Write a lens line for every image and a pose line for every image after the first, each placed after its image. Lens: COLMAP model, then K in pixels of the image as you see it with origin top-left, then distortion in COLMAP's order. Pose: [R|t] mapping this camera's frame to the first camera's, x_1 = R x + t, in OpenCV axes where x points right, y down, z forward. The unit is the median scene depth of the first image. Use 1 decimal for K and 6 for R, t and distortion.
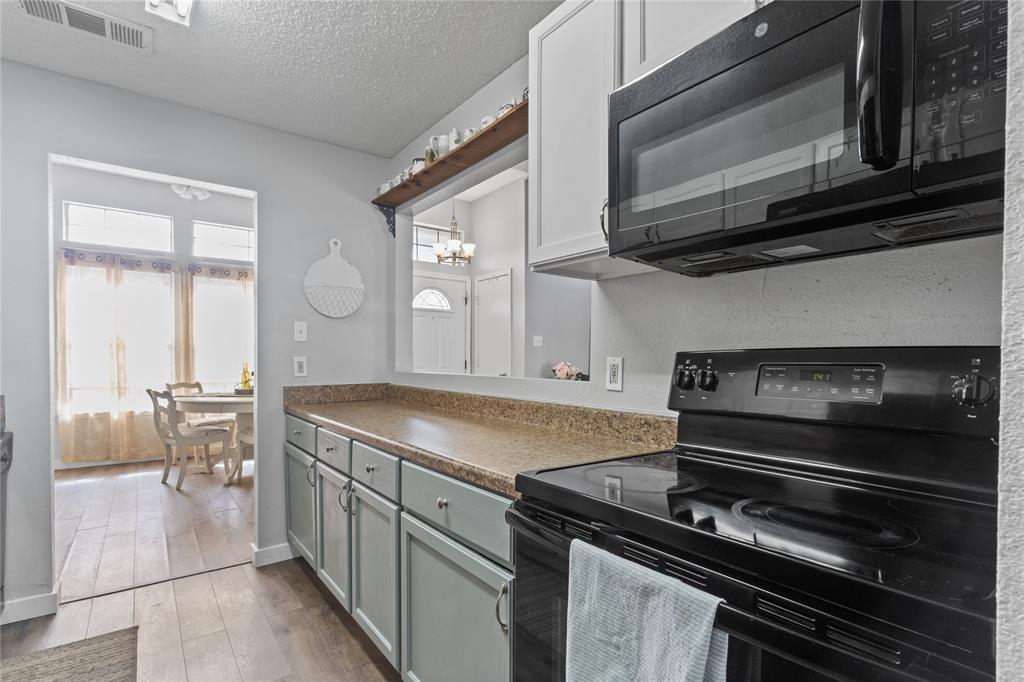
lens RADIAL K [[493.7, 0, 511.7], [0, 493.7, 362.8], [0, 0, 1]] dist [-0.000936, 0.000073]
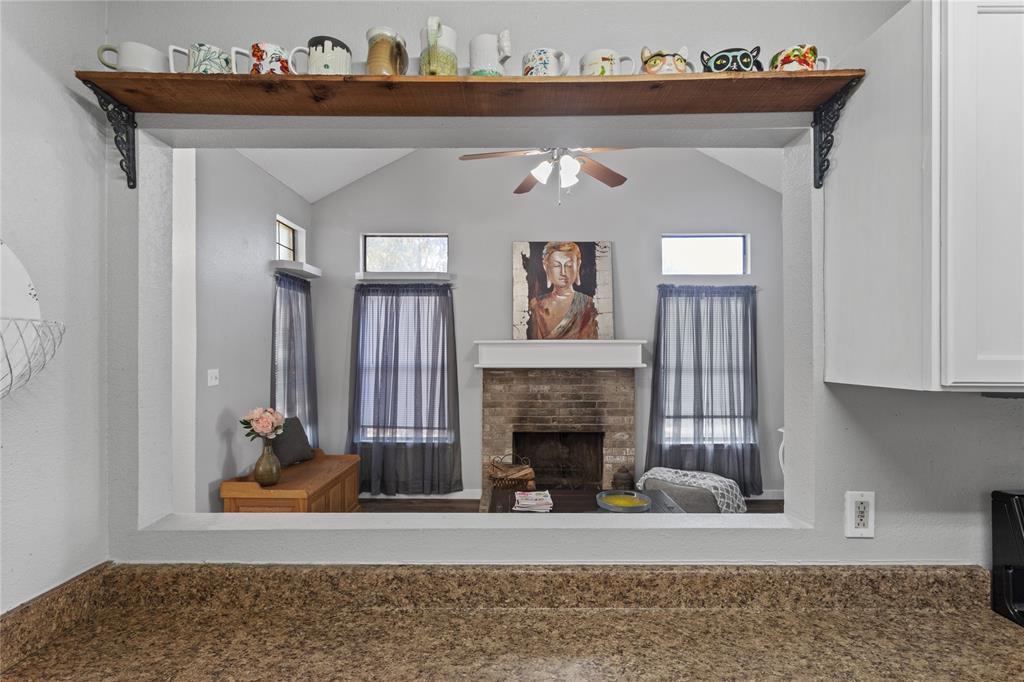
lens RADIAL K [[485.2, 0, 511.5], [0, 485.2, 348.1], [0, 0, 1]] dist [0.001201, 0.000667]
pose [[0.606283, 0.004788, 0.795235, -0.367107], [0.011144, 0.999833, -0.014516, -0.118803], [-0.795171, 0.017662, 0.606128, 0.534799]]
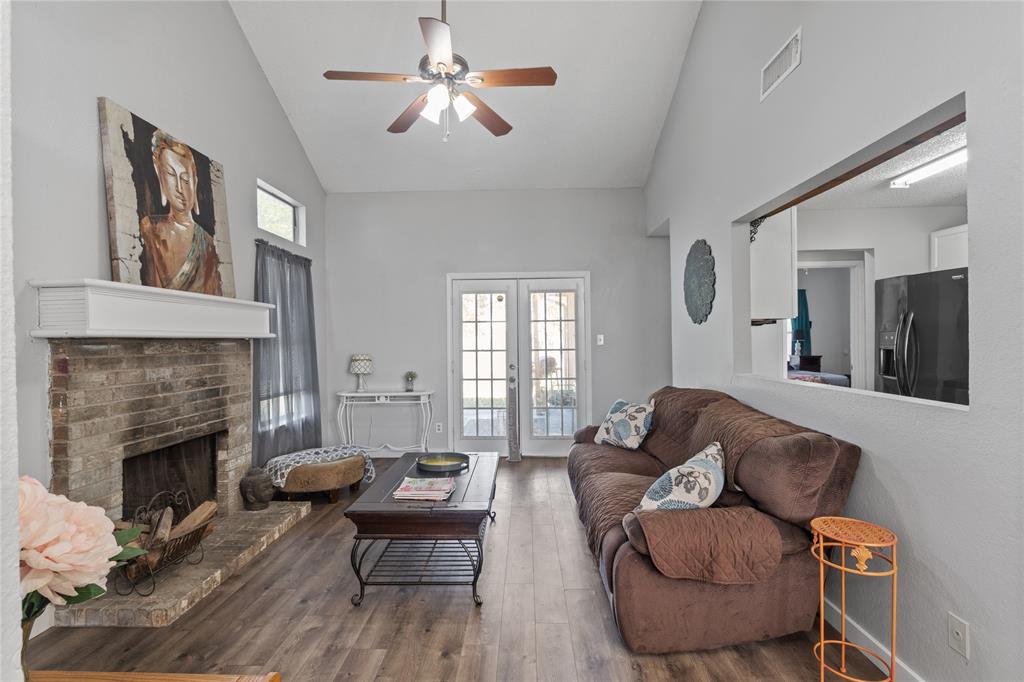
lens RADIAL K [[483.3, 0, 509.4], [0, 483.3, 340.3], [0, 0, 1]] dist [0.002078, 0.000369]
pose [[-0.778014, 0.011148, 0.628148, -0.155571], [0.021996, 0.999713, 0.009501, -0.068134], [-0.627861, 0.021209, -0.778036, 1.705652]]
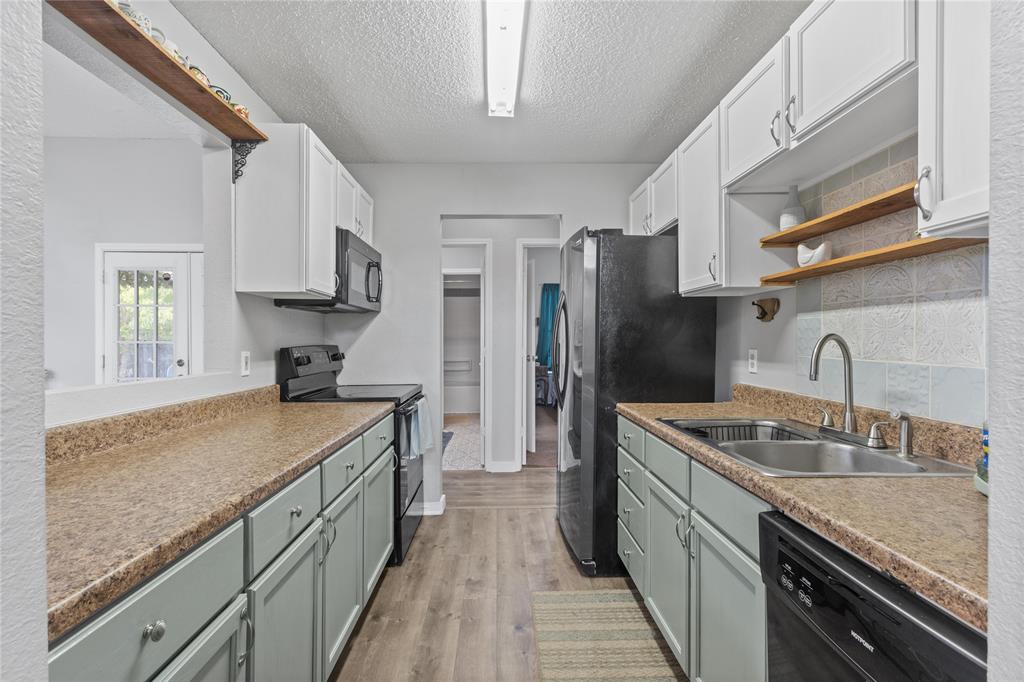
lens RADIAL K [[484.7, 0, 508.4], [0, 484.7, 343.4], [0, 0, 1]] dist [0.000478, 0.000608]
pose [[-0.810335, -0.004190, 0.585951, -0.641164], [0.006261, 0.999855, 0.015809, -0.027474], [-0.585933, 0.016480, -0.810192, 0.913616]]
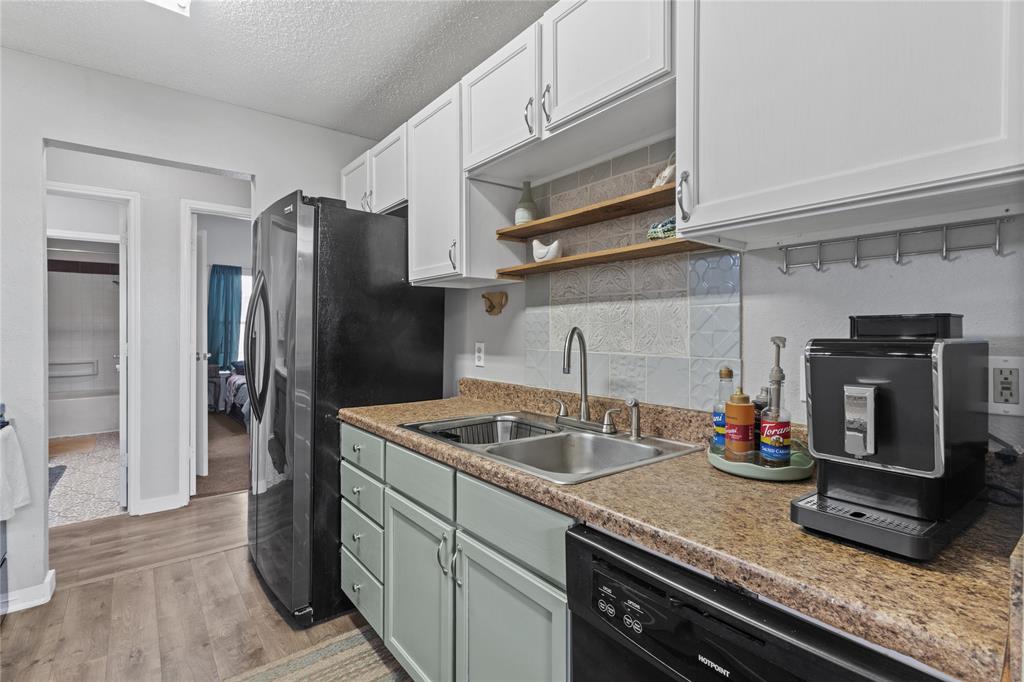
lens RADIAL K [[484.2, 0, 509.2], [0, 484.2, 336.9], [0, 0, 1]] dist [0.000634, 0.001139]
pose [[-0.999958, -0.001837, -0.008953, -0.546155], [-0.001991, 0.999850, 0.017208, -0.026010], [0.008921, 0.017225, -0.999812, 0.829571]]
